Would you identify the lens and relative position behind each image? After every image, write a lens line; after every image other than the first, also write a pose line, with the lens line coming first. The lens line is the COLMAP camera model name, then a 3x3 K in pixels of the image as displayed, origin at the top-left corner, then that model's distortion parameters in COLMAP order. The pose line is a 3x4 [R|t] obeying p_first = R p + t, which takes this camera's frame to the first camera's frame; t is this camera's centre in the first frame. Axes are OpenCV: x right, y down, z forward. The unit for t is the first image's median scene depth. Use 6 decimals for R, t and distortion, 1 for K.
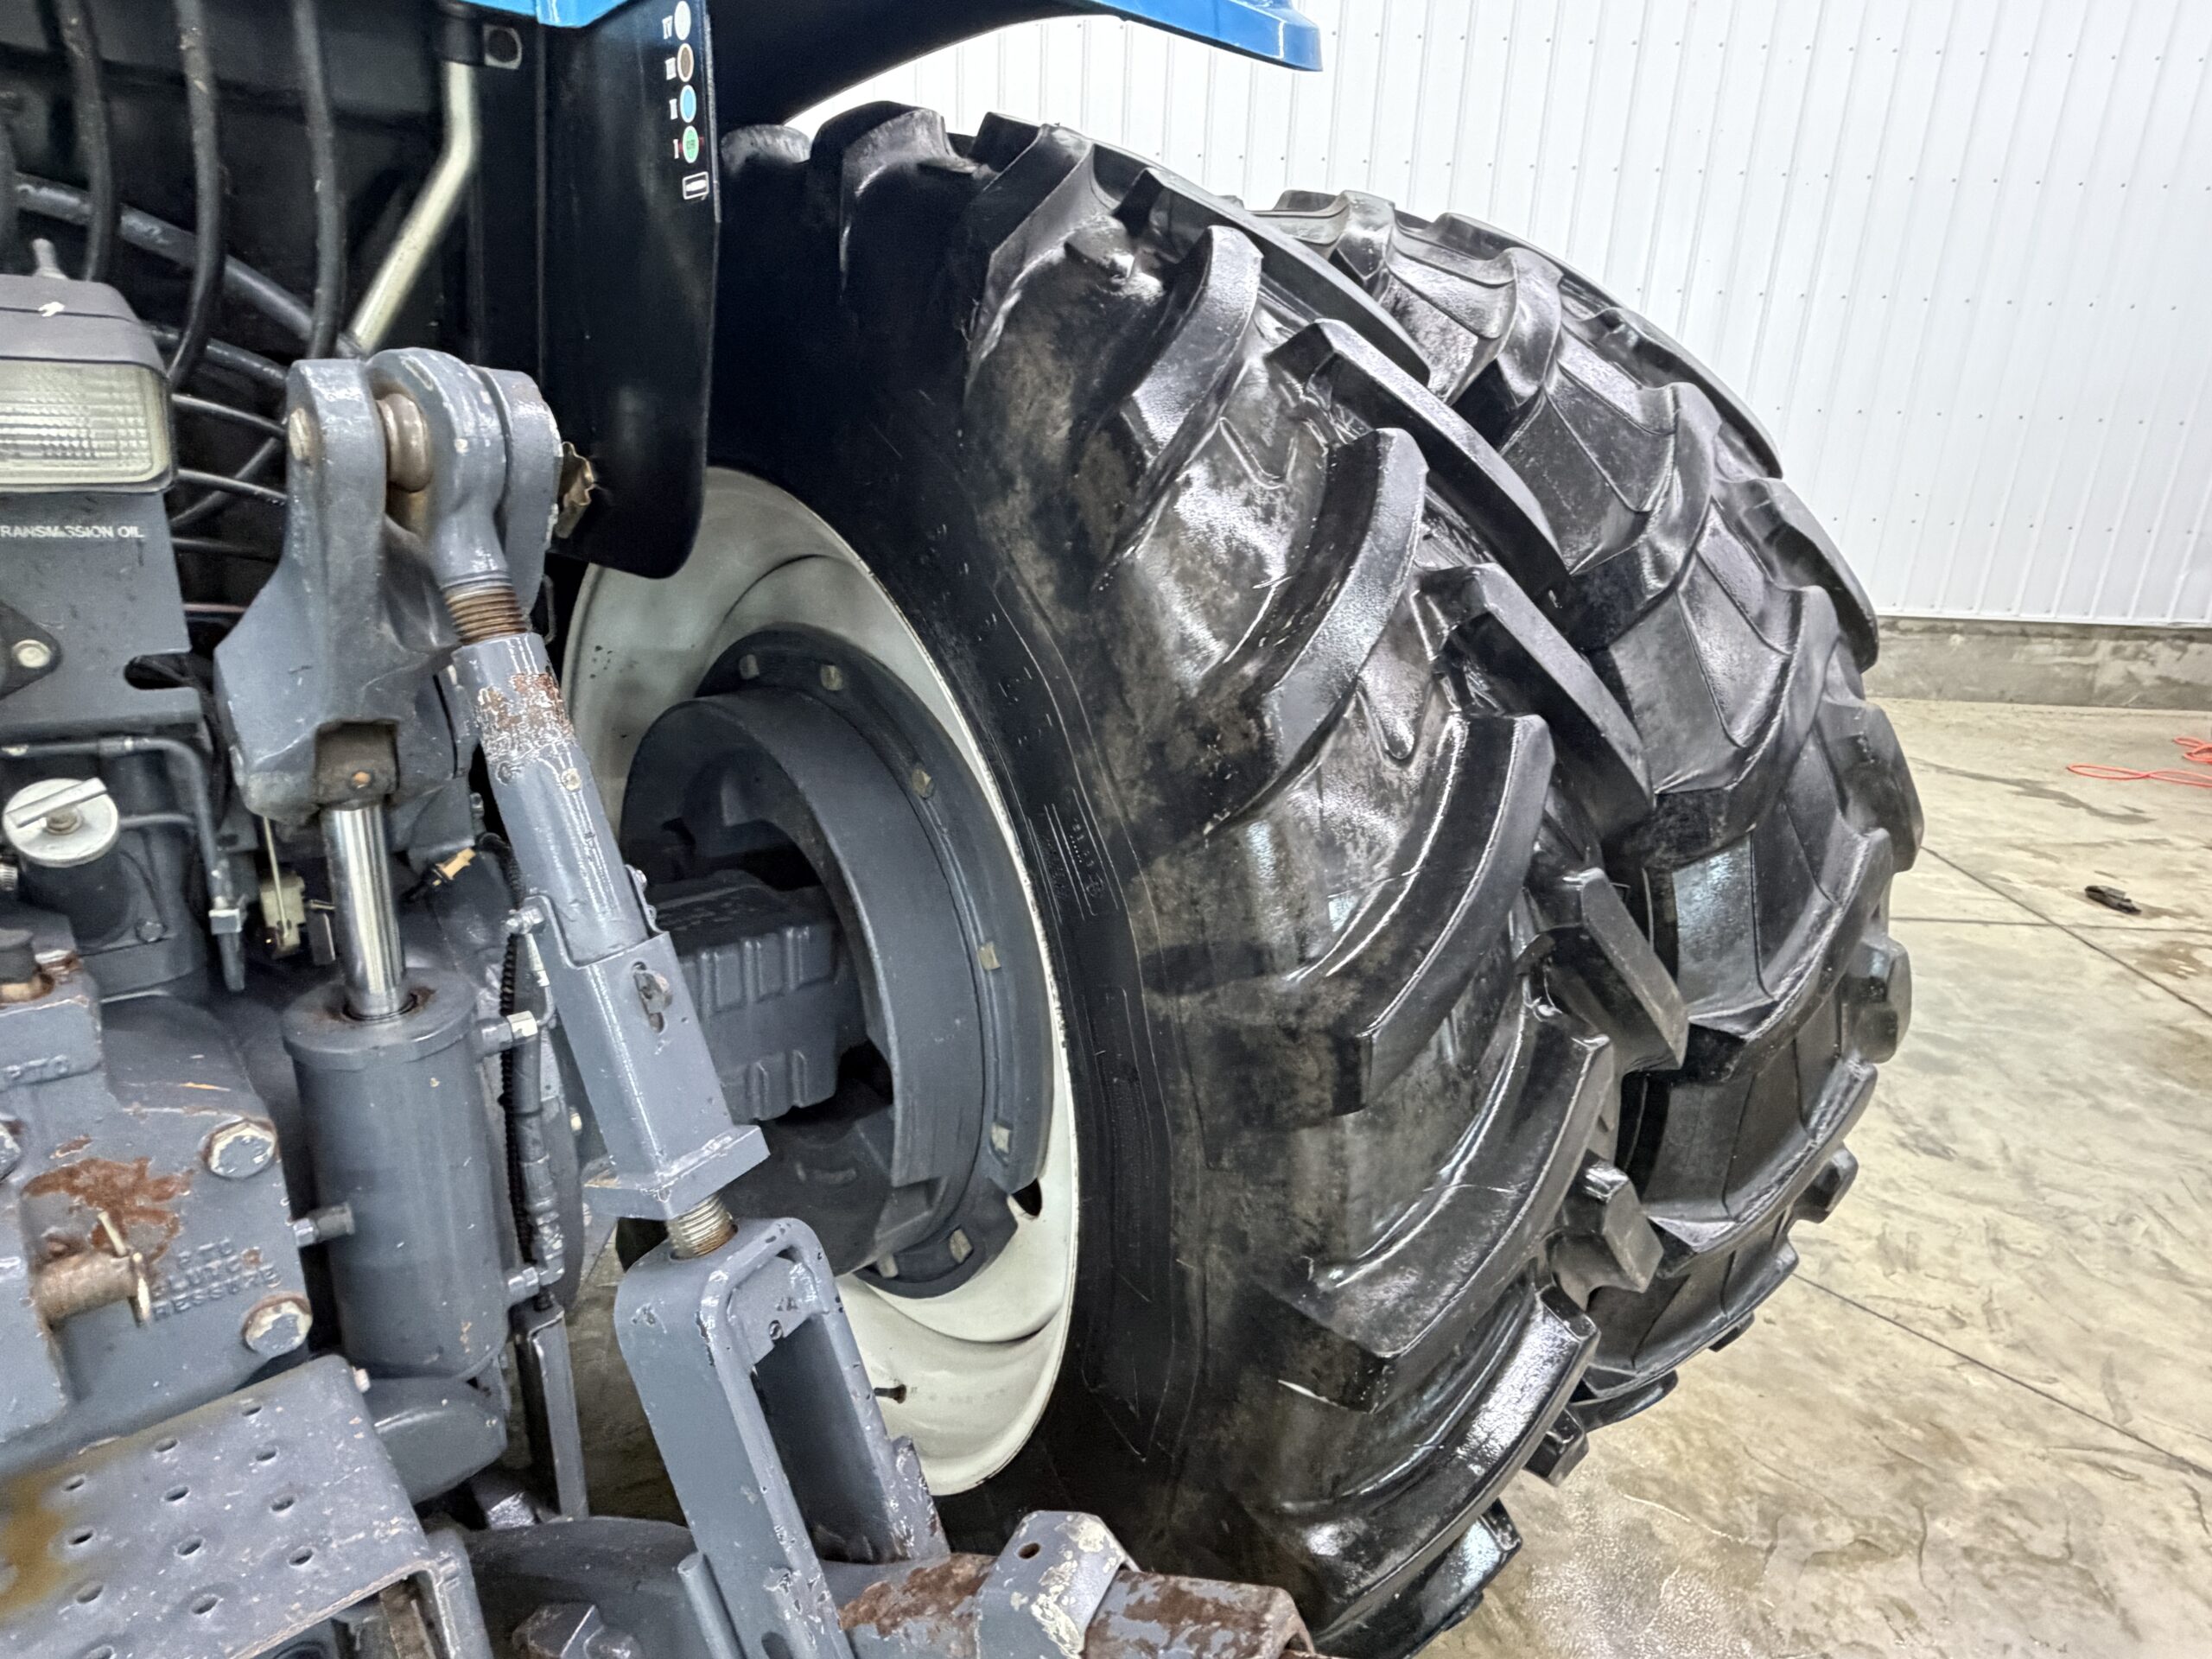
lens RADIAL K [[1237.5, 0, 1087.0], [0, 1237.5, 835.8], [0, 0, 1]] dist [0.000122, -0.000913]
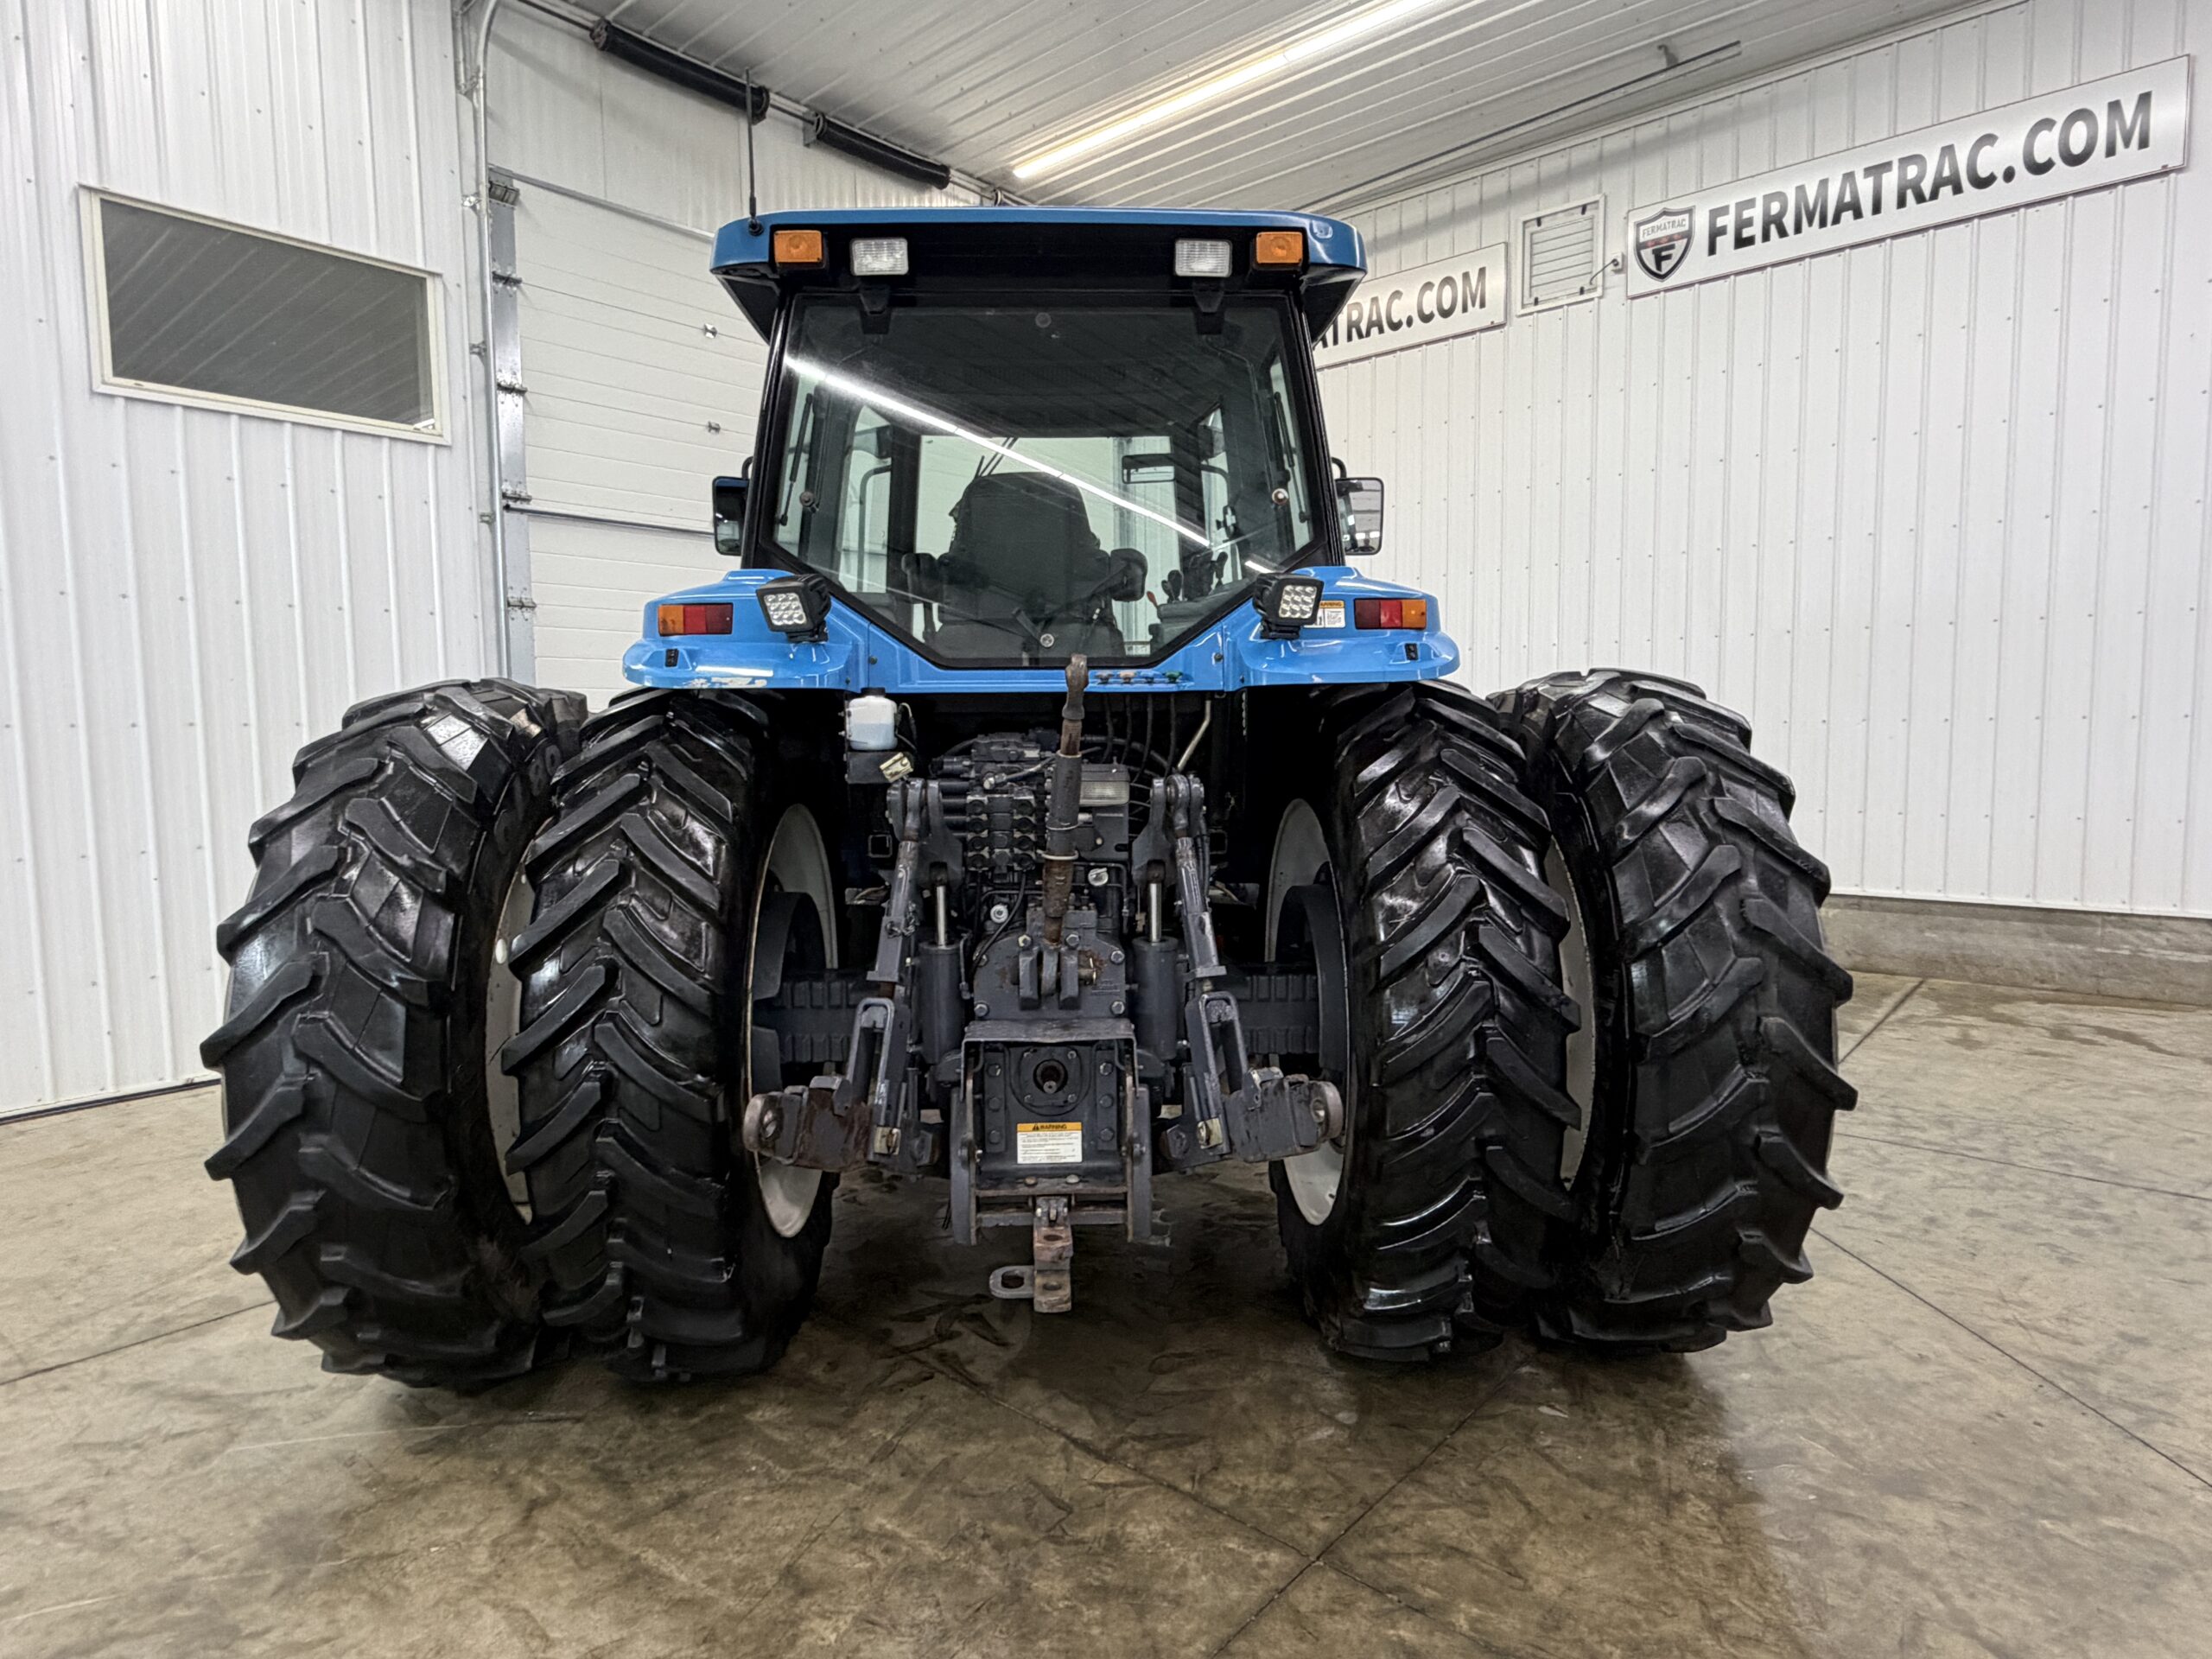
lens RADIAL K [[1237.5, 0, 1121.4], [0, 1237.5, 873.1], [0, 0, 1]] dist [0.000122, -0.000913]
pose [[0.780127, 0.024506, -0.625142, 1.721727], [-0.164234, 0.972210, -0.166840, 0.597592], [0.603680, 0.232826, 0.762471, -2.000268]]
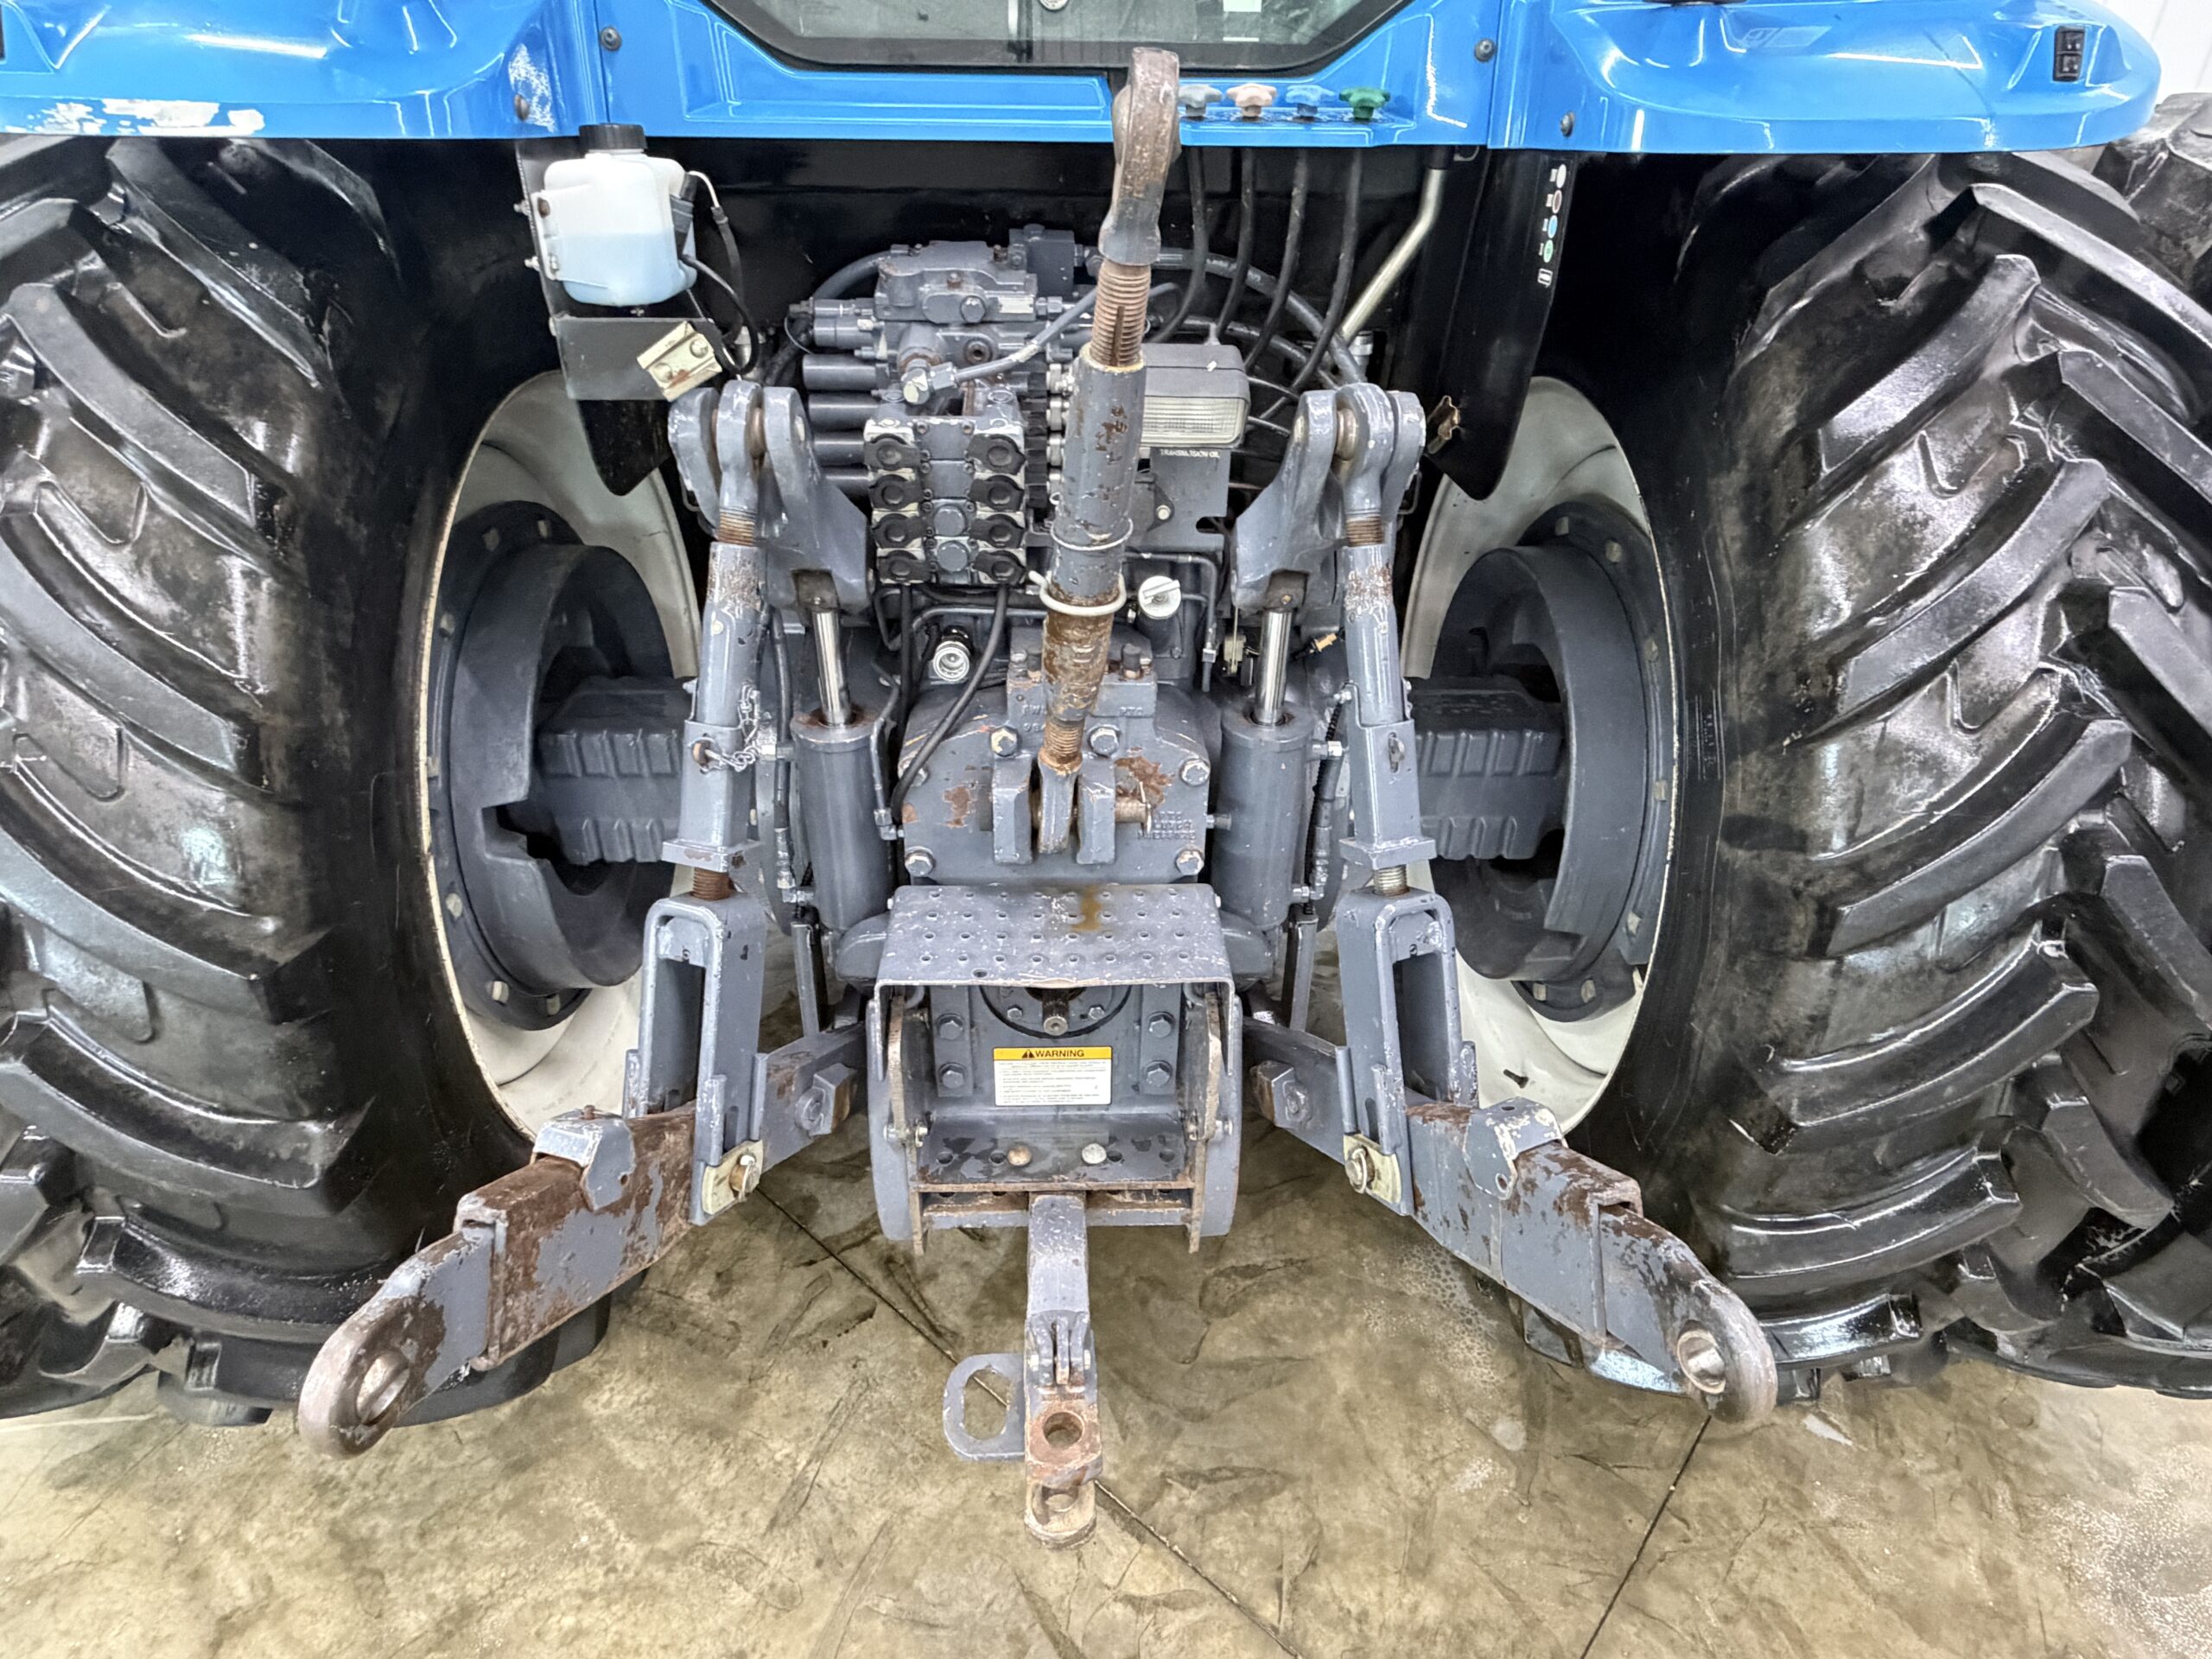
lens RADIAL K [[1237.5, 0, 1101.9], [0, 1237.5, 836.5], [0, 0, 1]] dist [0.000122, -0.000913]
pose [[0.769557, 0.301964, -0.562671, 0.334638], [-0.188762, 0.949325, 0.251299, -0.114374], [0.610041, -0.087178, 0.787559, -0.627676]]
